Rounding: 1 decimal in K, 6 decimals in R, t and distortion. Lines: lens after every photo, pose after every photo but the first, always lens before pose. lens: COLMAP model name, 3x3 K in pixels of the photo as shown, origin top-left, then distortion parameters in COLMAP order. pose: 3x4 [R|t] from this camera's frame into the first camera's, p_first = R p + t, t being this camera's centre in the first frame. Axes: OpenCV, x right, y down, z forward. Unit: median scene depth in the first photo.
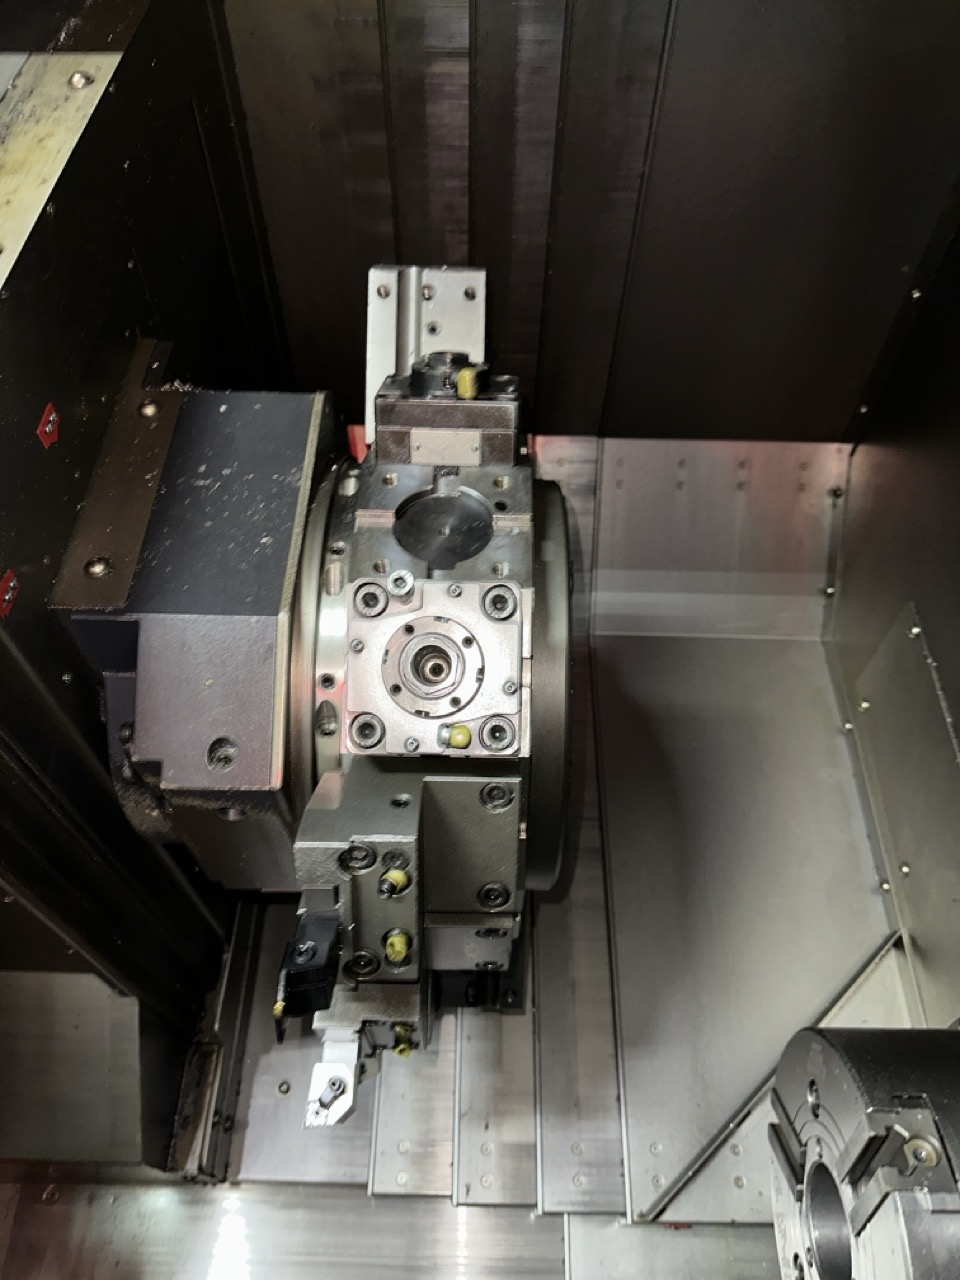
lens RADIAL K [[903.8, 0, 501.7], [0, 903.8, 636.9], [0, 0, 1]] dist [0.048455, -0.070000]
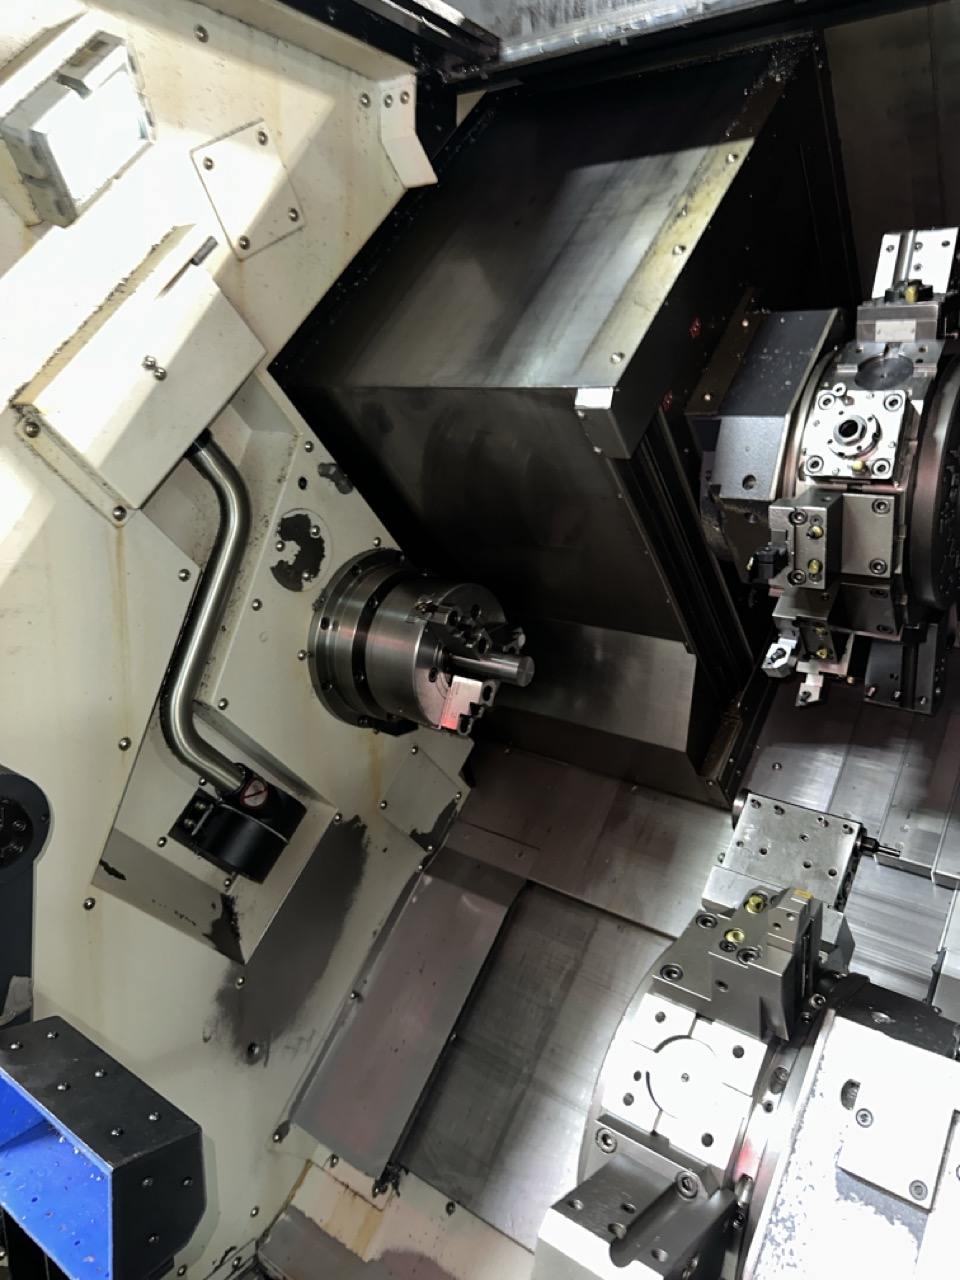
lens RADIAL K [[903.8, 0, 502.5], [0, 903.8, 629.0], [0, 0, 1]] dist [0.048455, -0.070000]
pose [[0.791028, 0.133956, -0.596935, 0.476859], [-0.121643, 0.990690, 0.061123, 0.360669], [0.599565, 0.024263, 0.799958, -0.893276]]
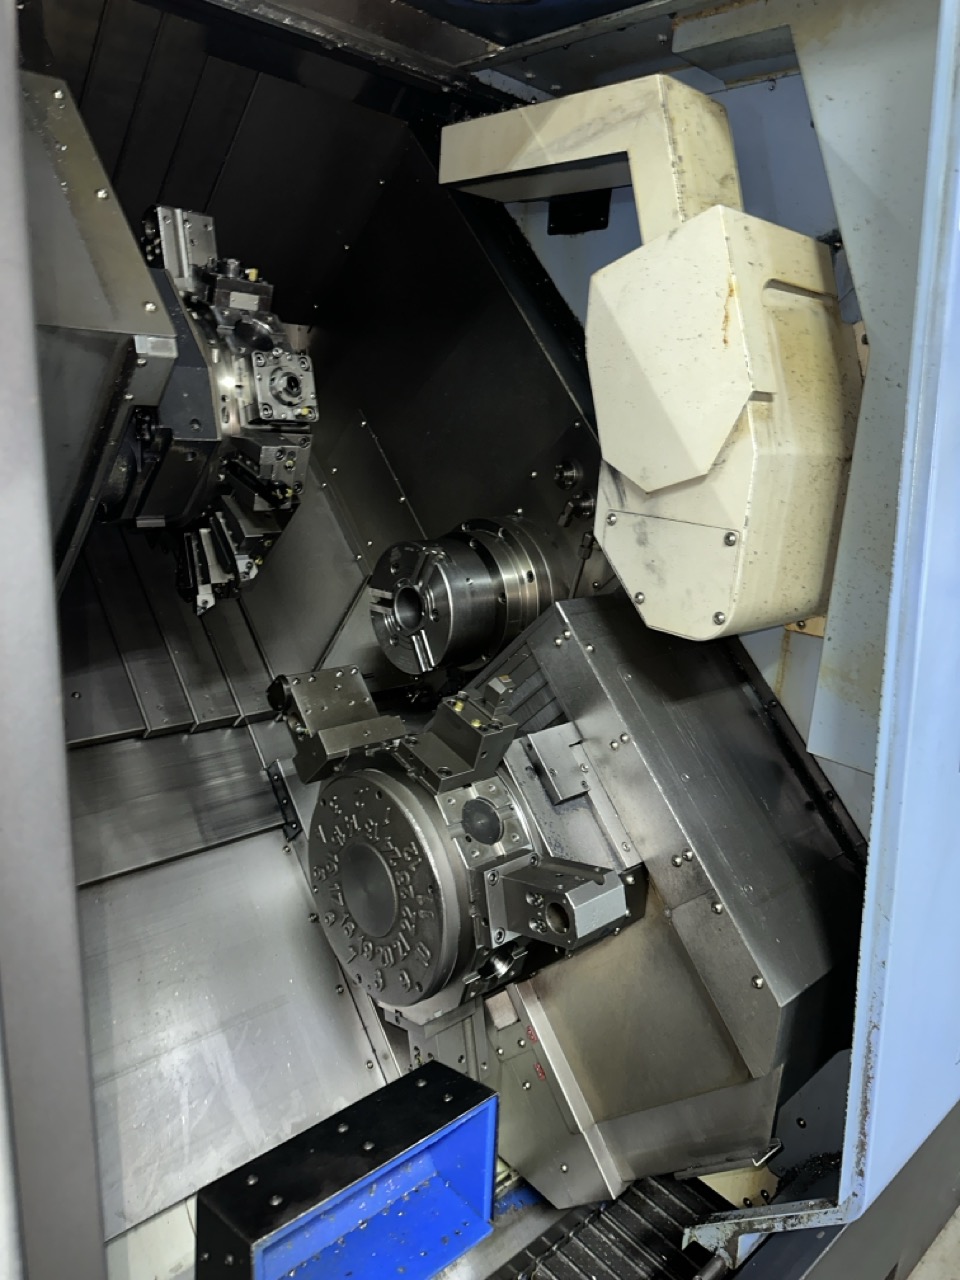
lens RADIAL K [[903.8, 0, 480.7], [0, 903.8, 631.8], [0, 0, 1]] dist [0.048455, -0.070000]
pose [[0.742241, -0.134851, 0.656424, -1.240874], [0.074094, 0.990052, 0.119609, 0.387566], [-0.666024, -0.040142, 0.744849, -1.150956]]
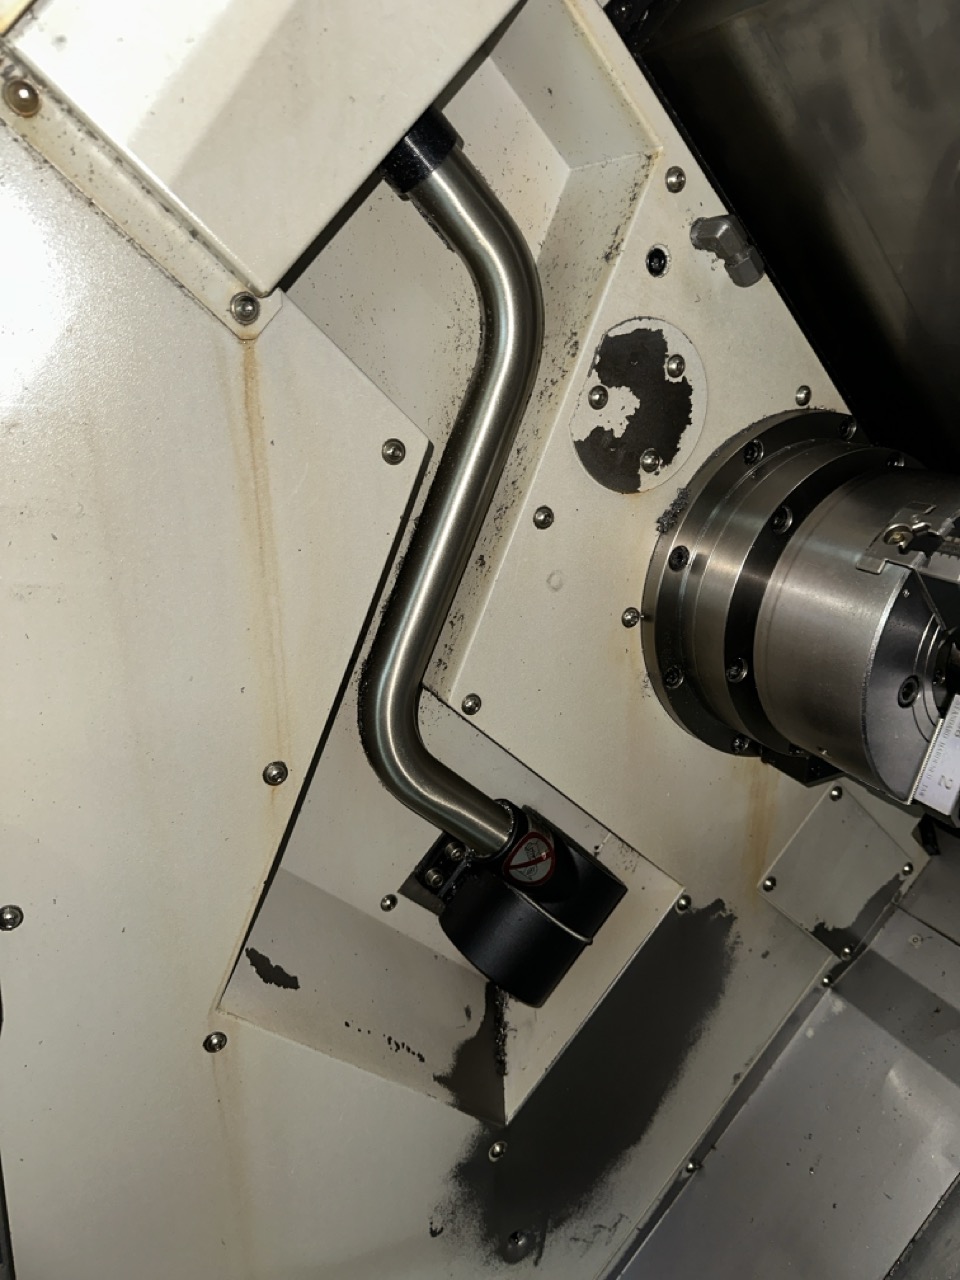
lens RADIAL K [[903.8, 0, 503.5], [0, 903.8, 647.1], [0, 0, 1]] dist [0.048455, -0.070000]
pose [[0.459598, 0.273743, -0.844887, -0.359633], [-0.135990, 0.961786, 0.237643, 0.406676], [0.877654, 0.005676, 0.479262, -0.066548]]
